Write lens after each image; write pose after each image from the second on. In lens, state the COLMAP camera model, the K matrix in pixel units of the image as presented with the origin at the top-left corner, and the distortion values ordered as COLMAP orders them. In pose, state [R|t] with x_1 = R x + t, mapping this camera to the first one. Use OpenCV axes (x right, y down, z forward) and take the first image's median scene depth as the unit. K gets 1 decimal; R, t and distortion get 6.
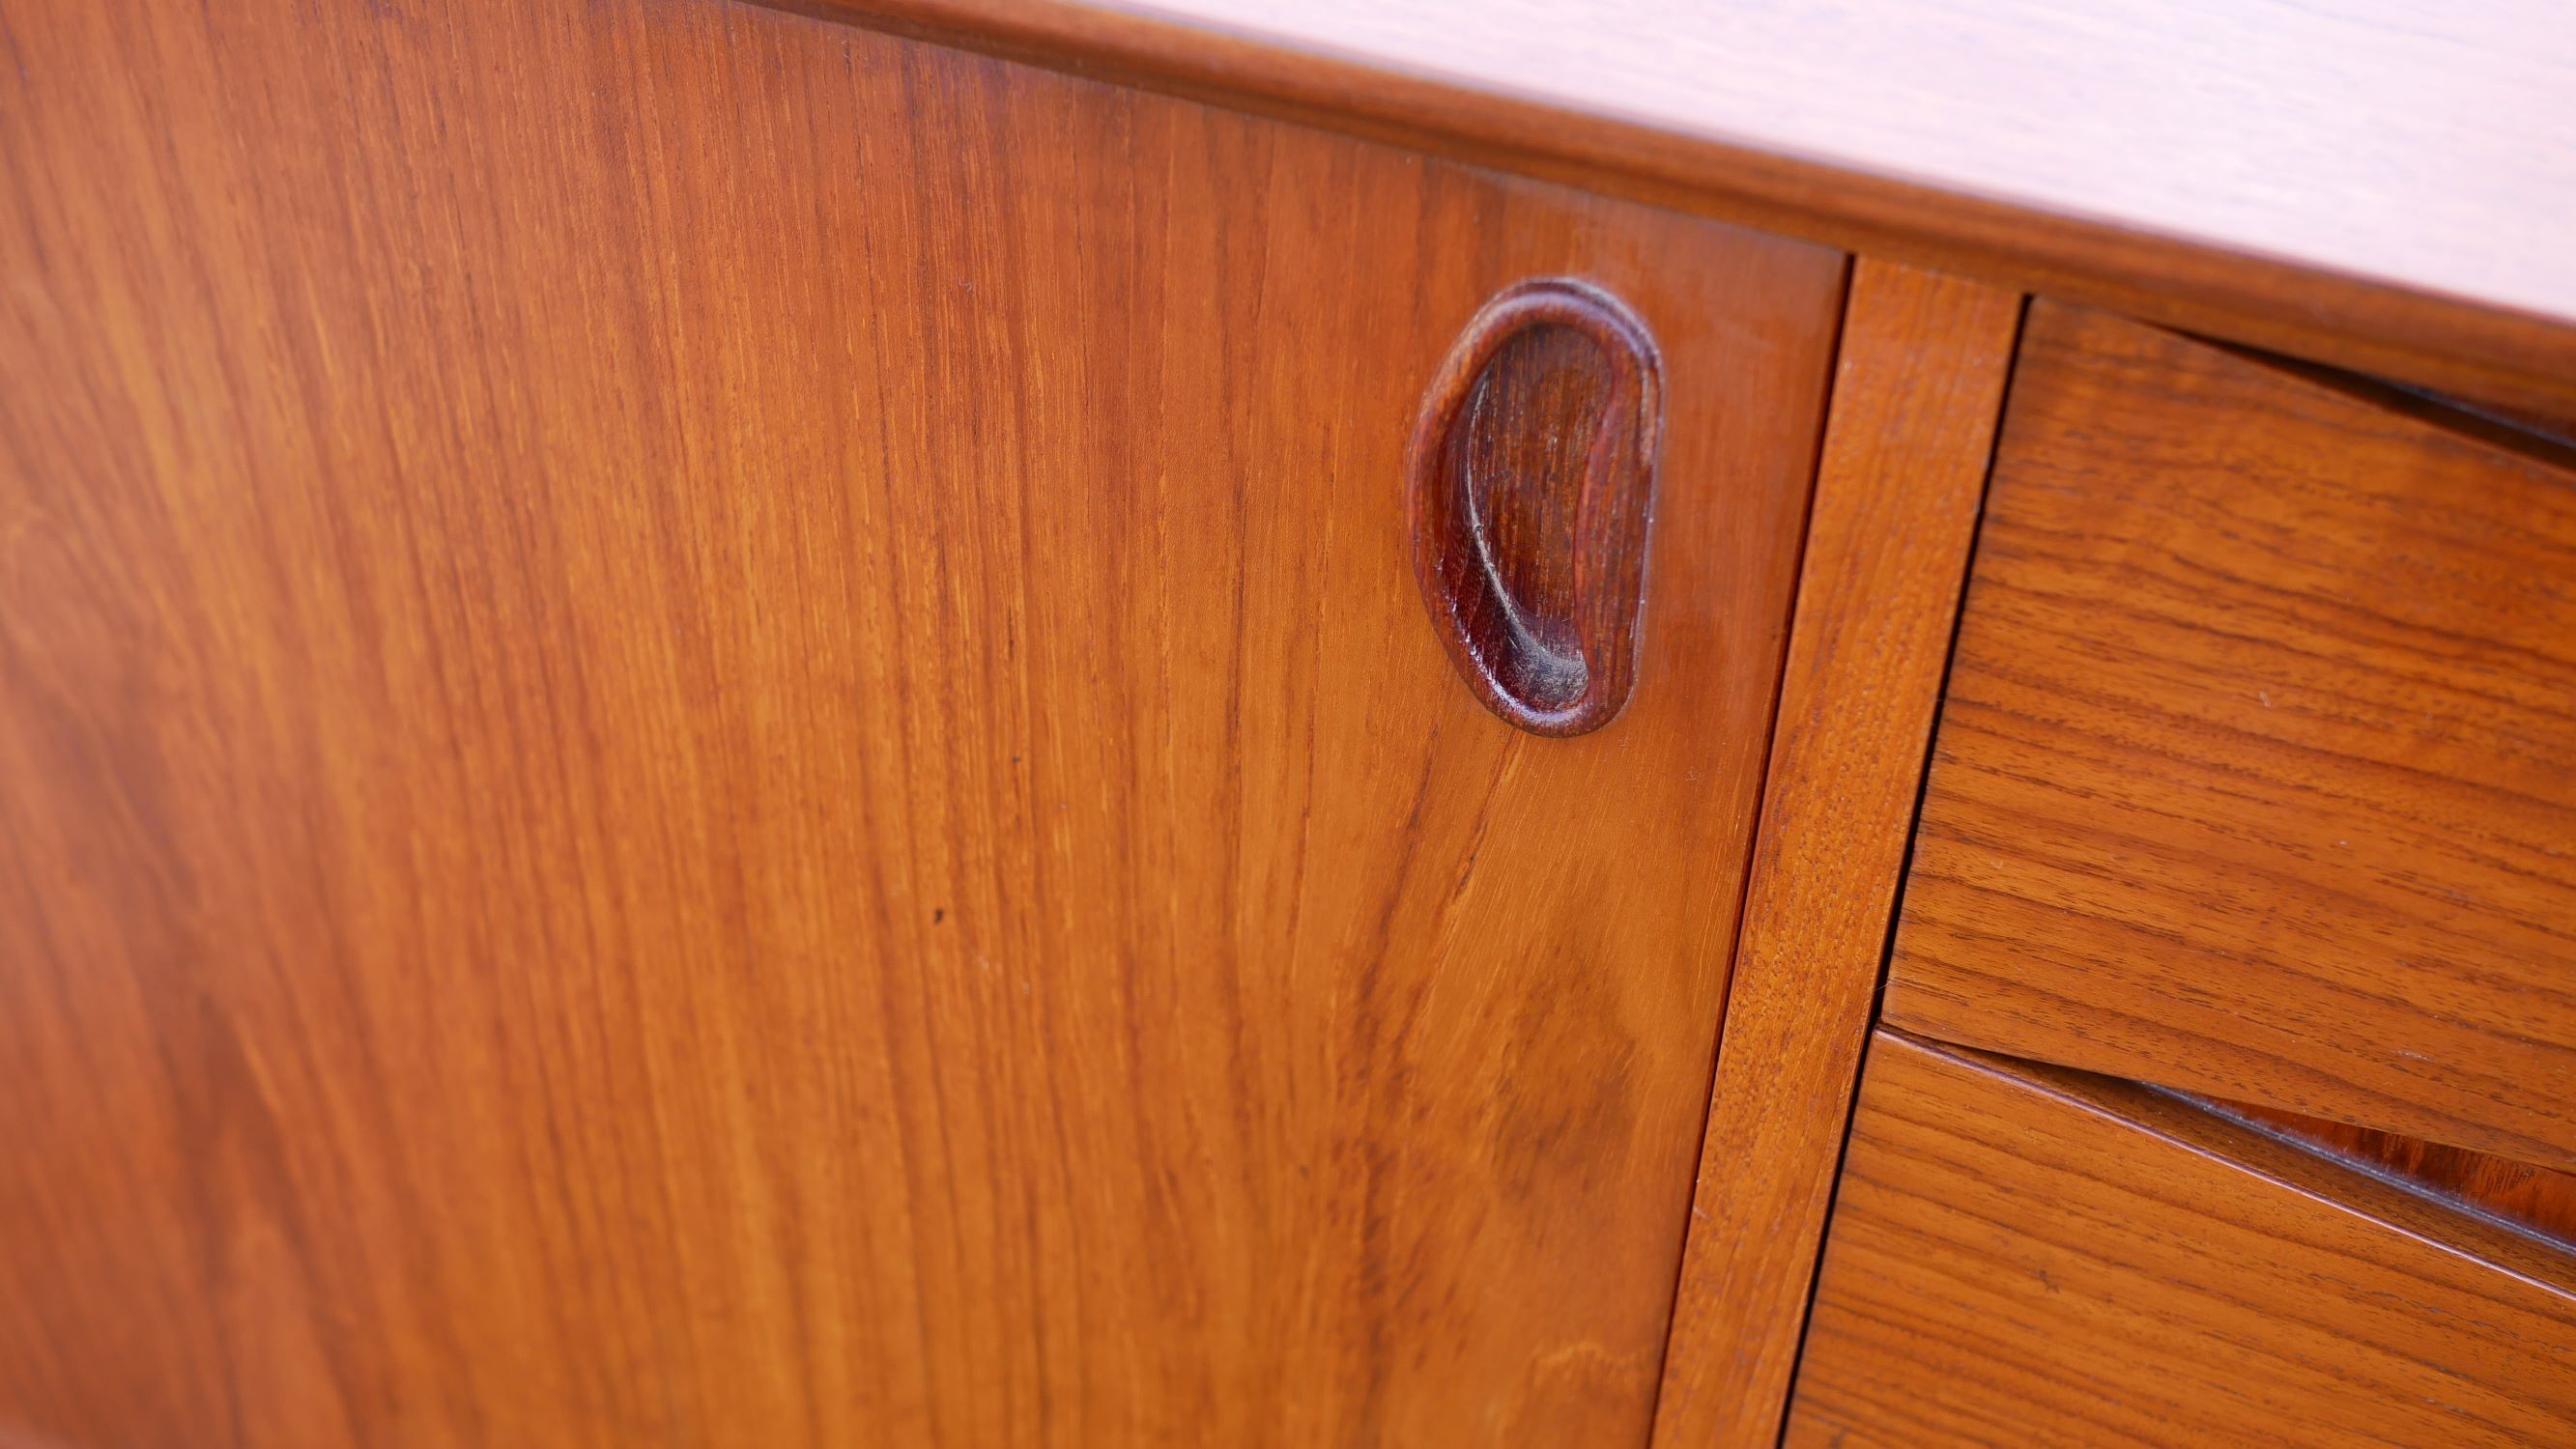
lens RADIAL K [[2914.8, 0, 1269.5], [0, 2914.8, 675.5], [0, 0, 1]] dist [-0.015421, 0.000000]
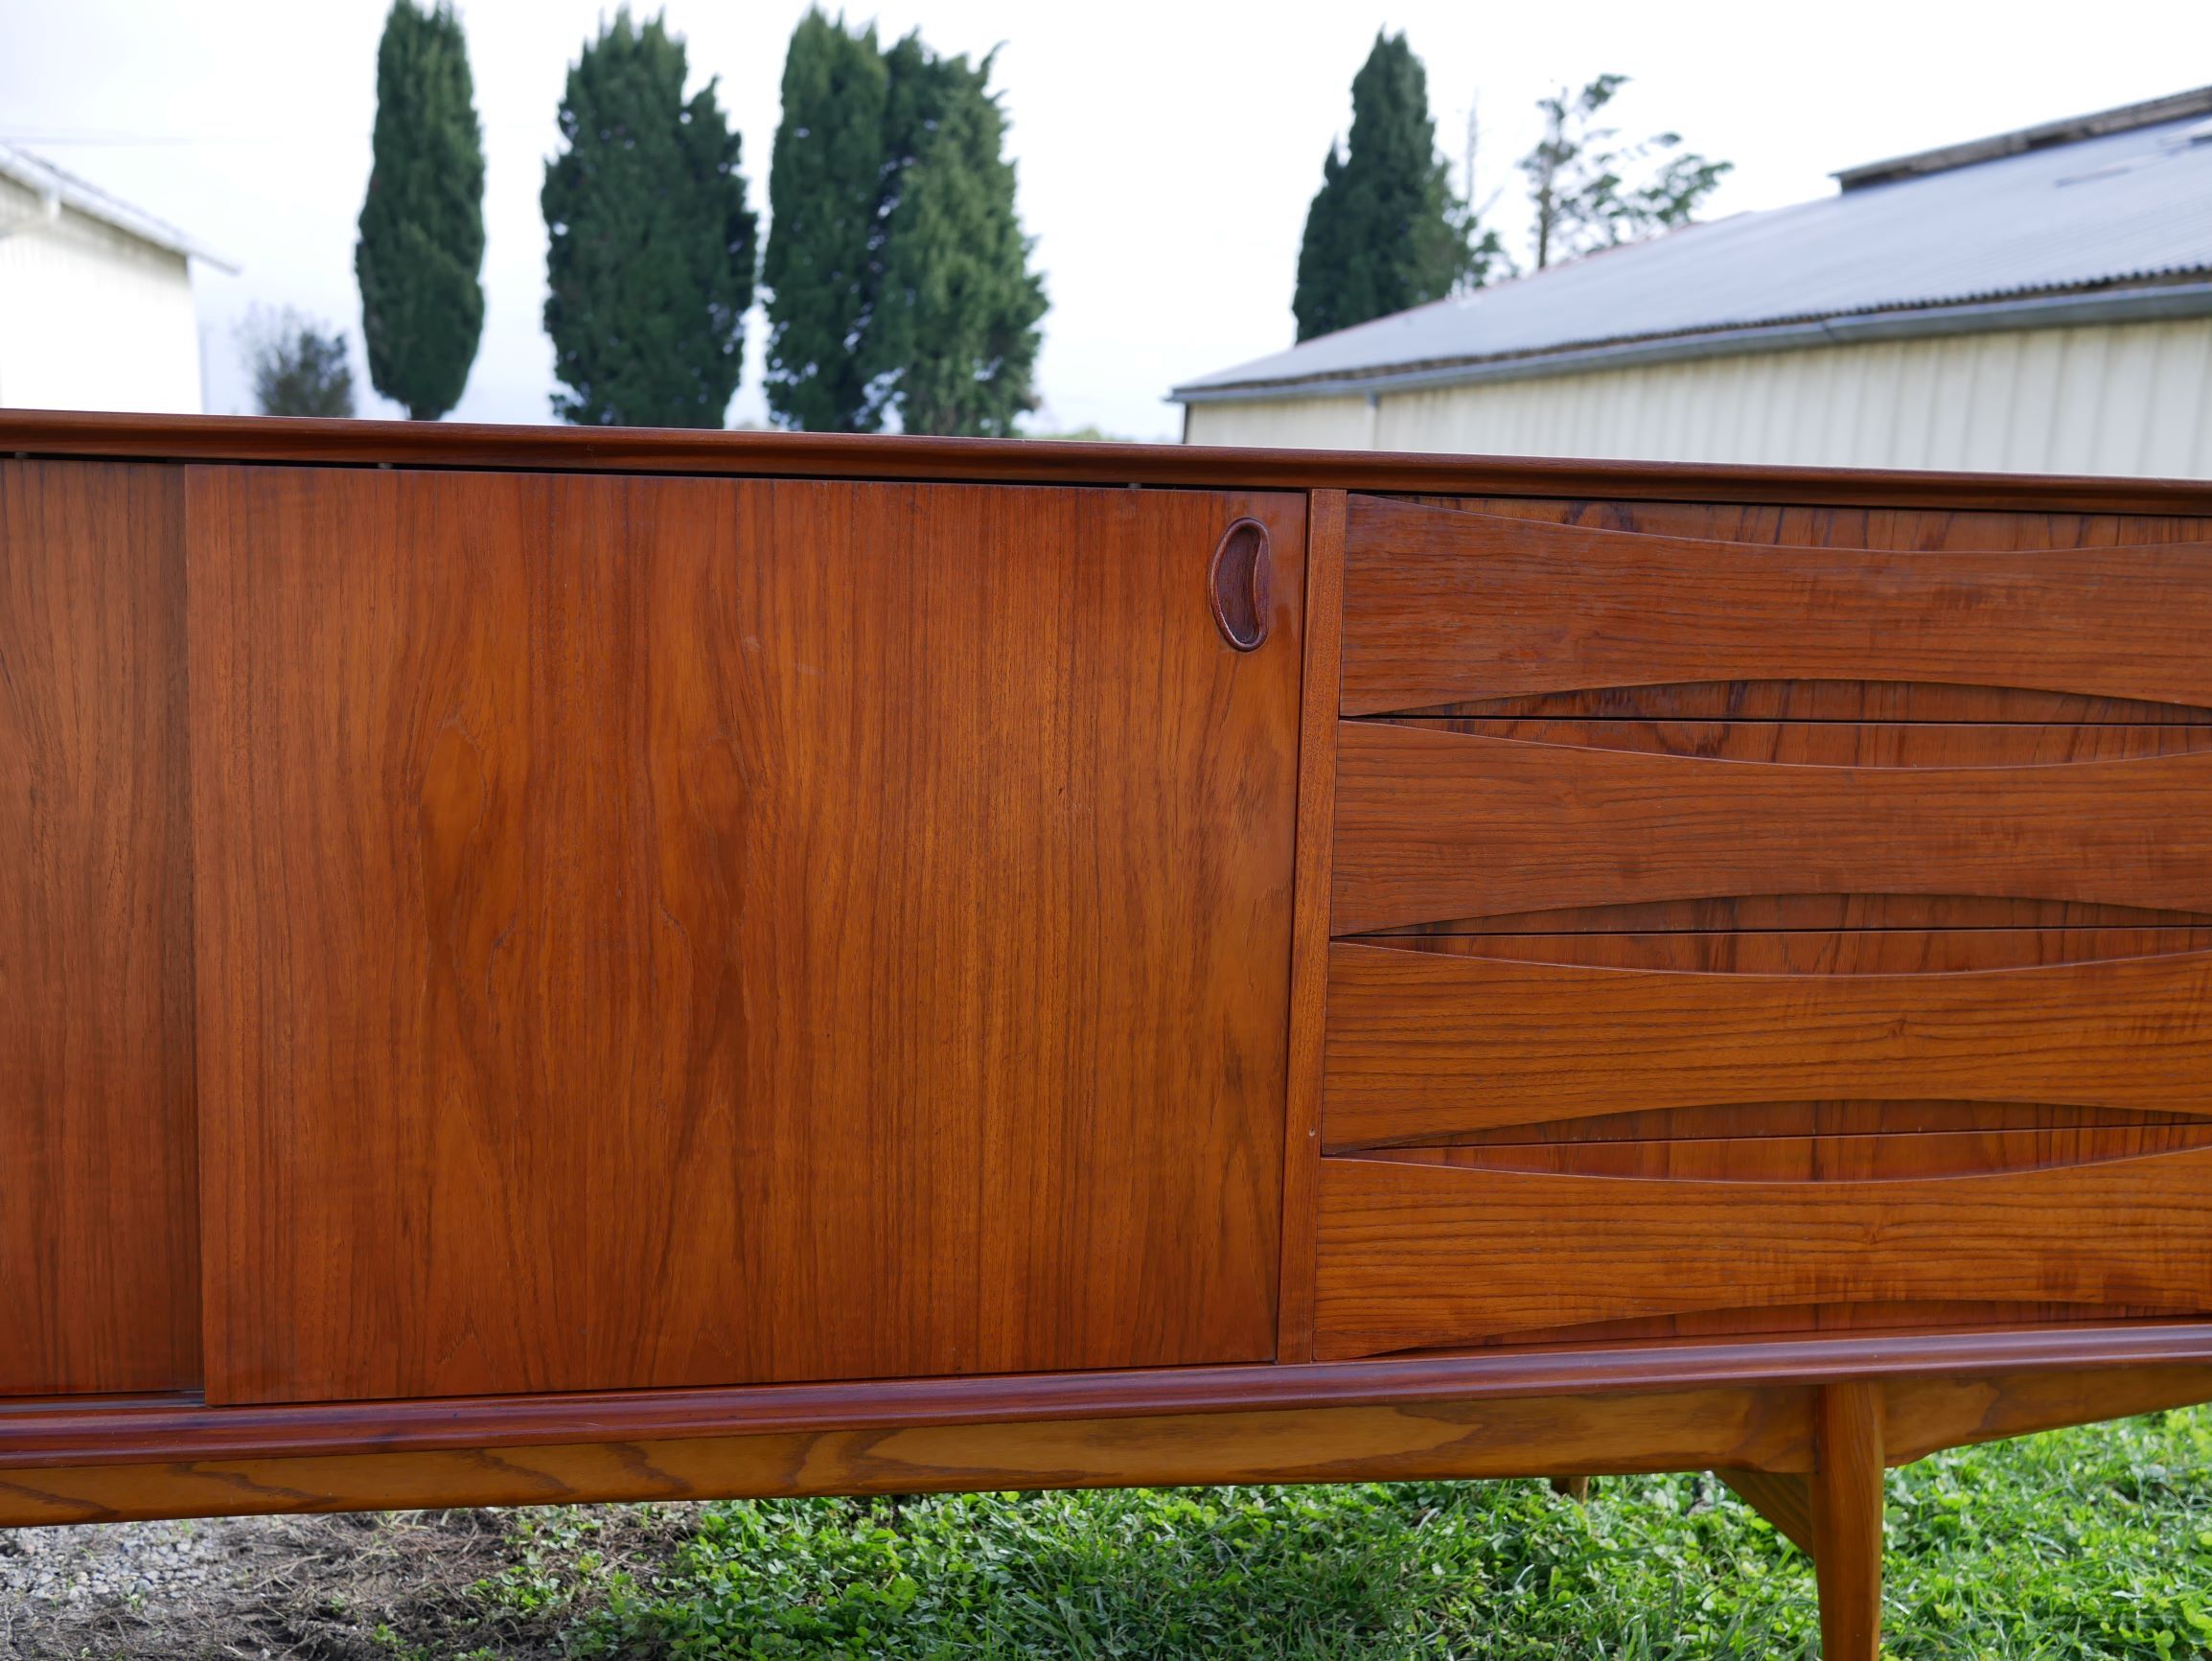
lens RADIAL K [[2514.7, 0, 1116.5], [0, 2514.7, 813.4], [0, 0, 1]] dist [-0.015282, 0.000000]
pose [[0.824858, -0.069010, 0.561113, -1.688072], [0.349401, 0.842500, -0.410016, 1.314484], [-0.444443, 0.534258, 0.719055, -1.052407]]
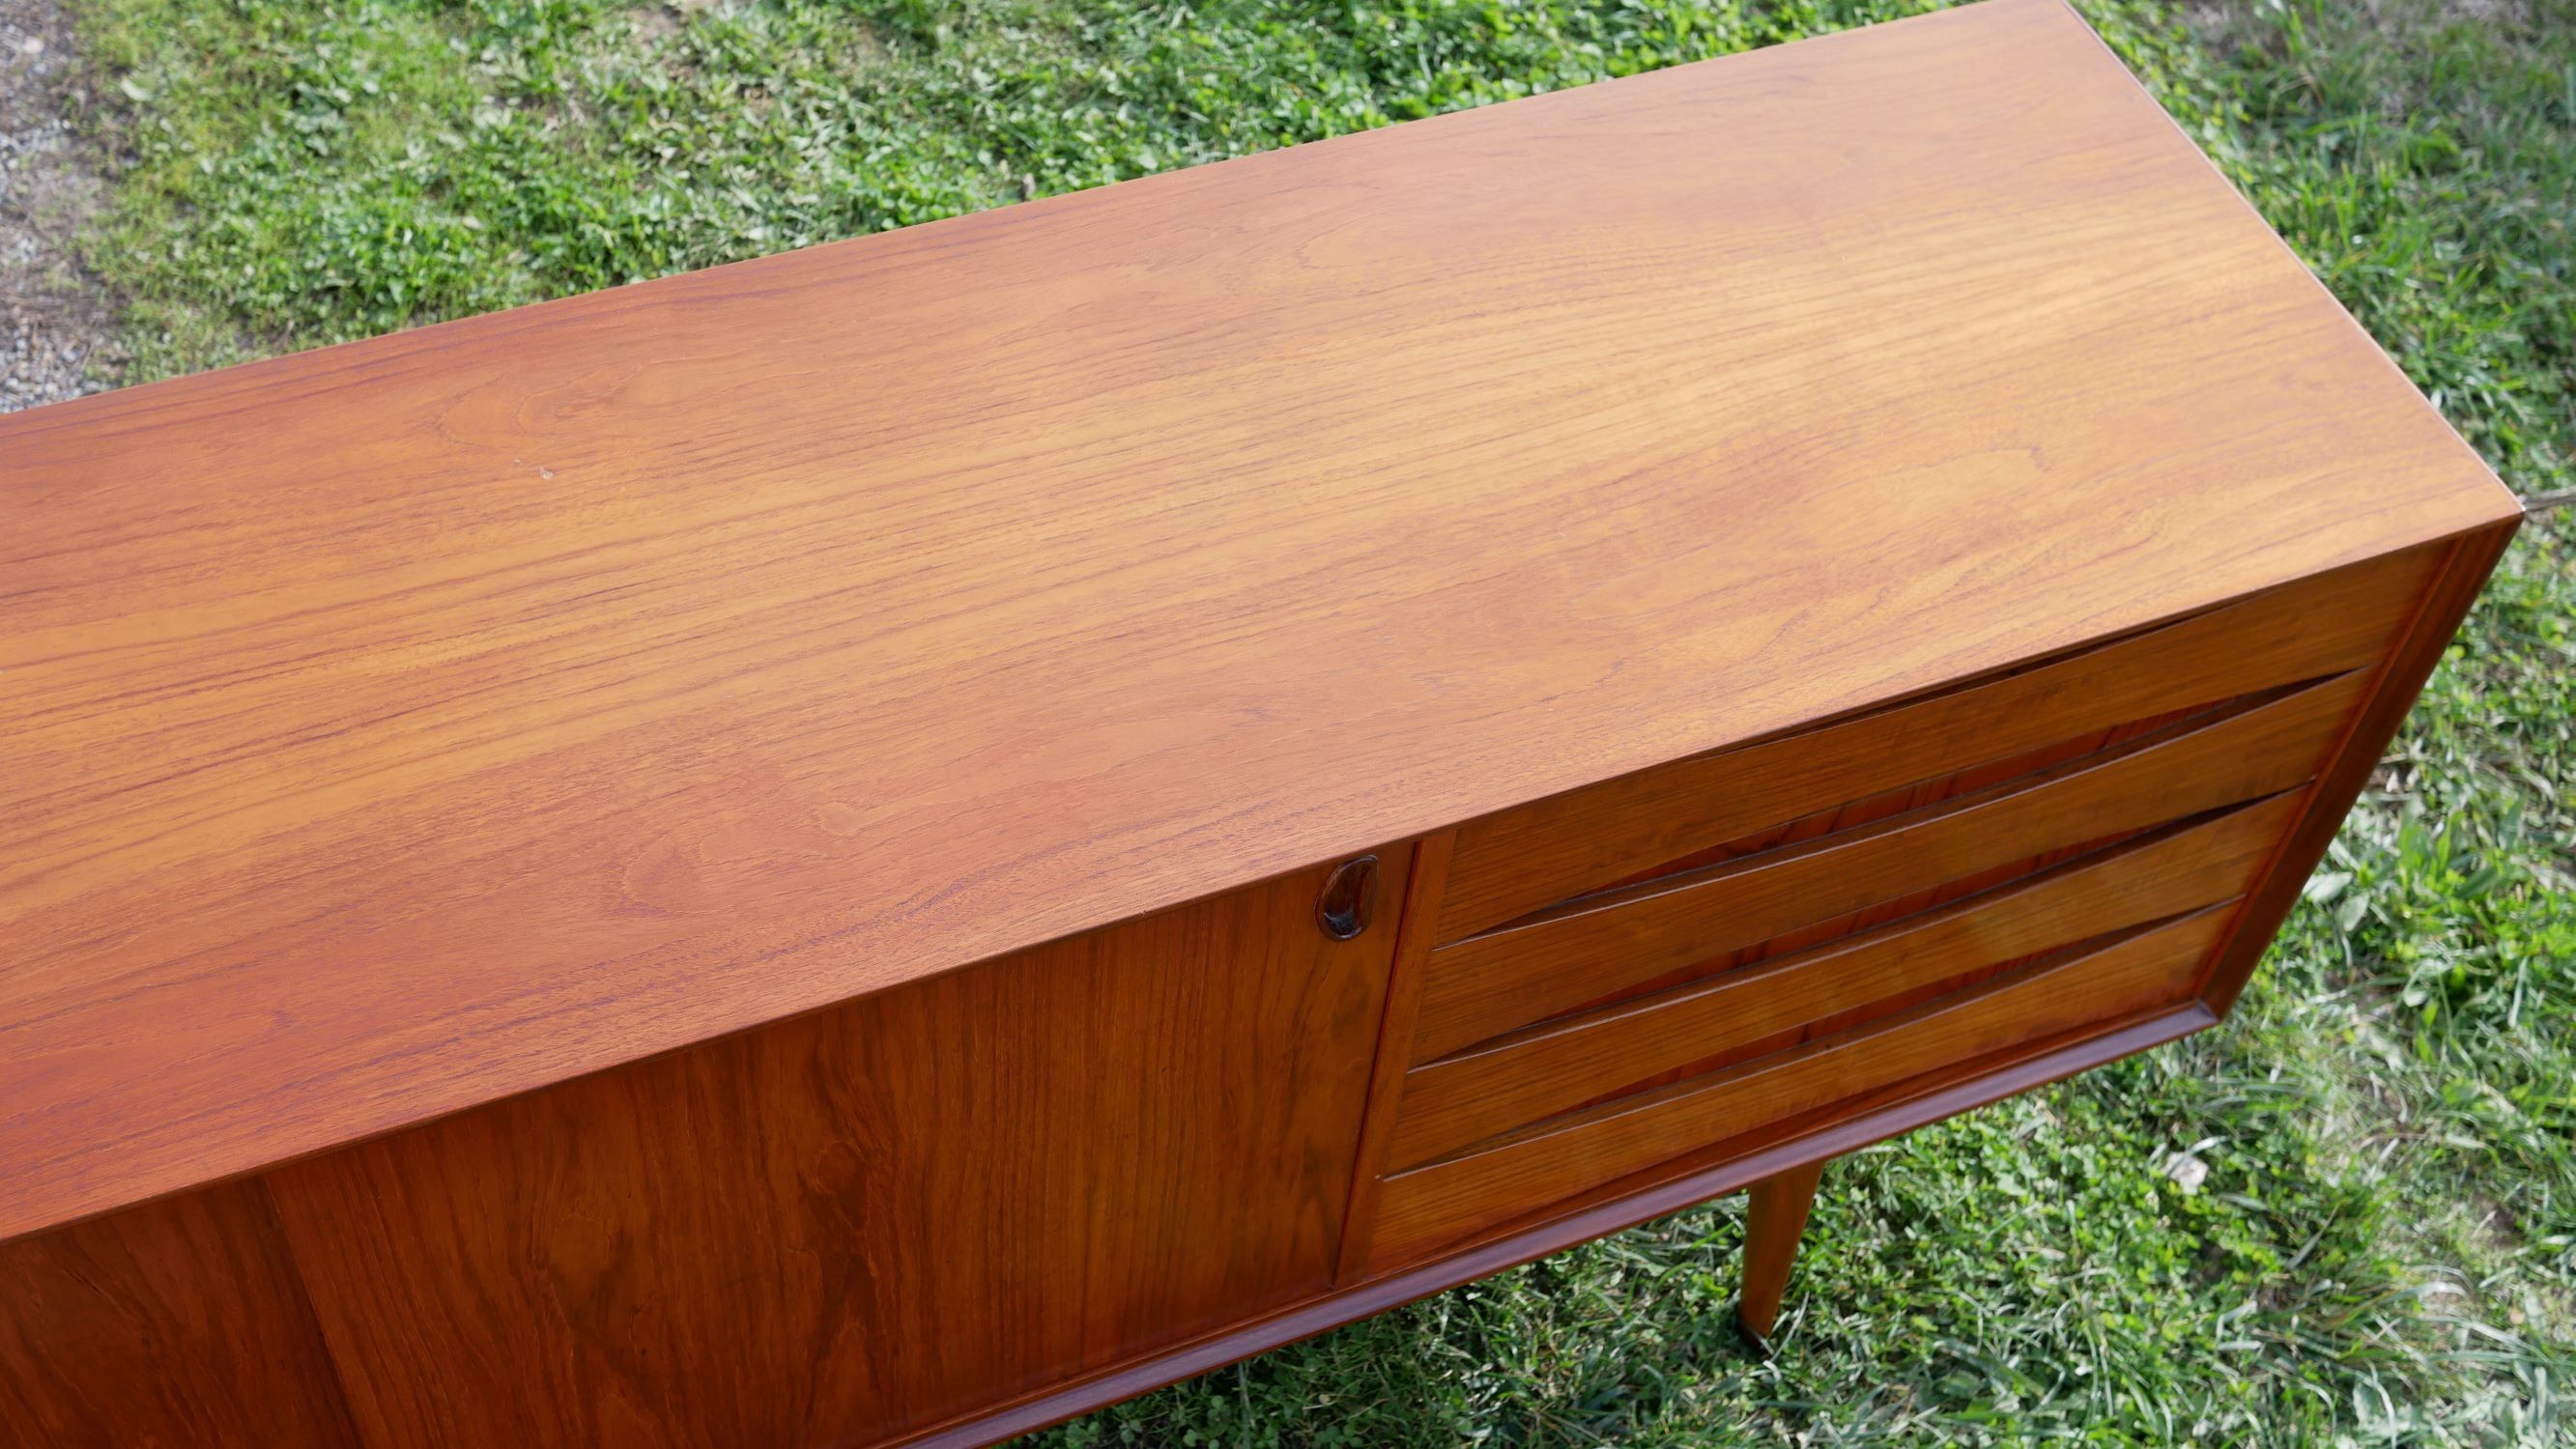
lens RADIAL K [[2914.8, 0, 1287.1], [0, 2914.8, 715.4], [0, 0, 1]] dist [-0.015421, 0.000000]
pose [[0.695891, -0.528761, 0.485950, -1.431115], [0.402692, 0.847587, 0.345595, -1.359972], [-0.594622, -0.044809, 0.802756, -1.714256]]
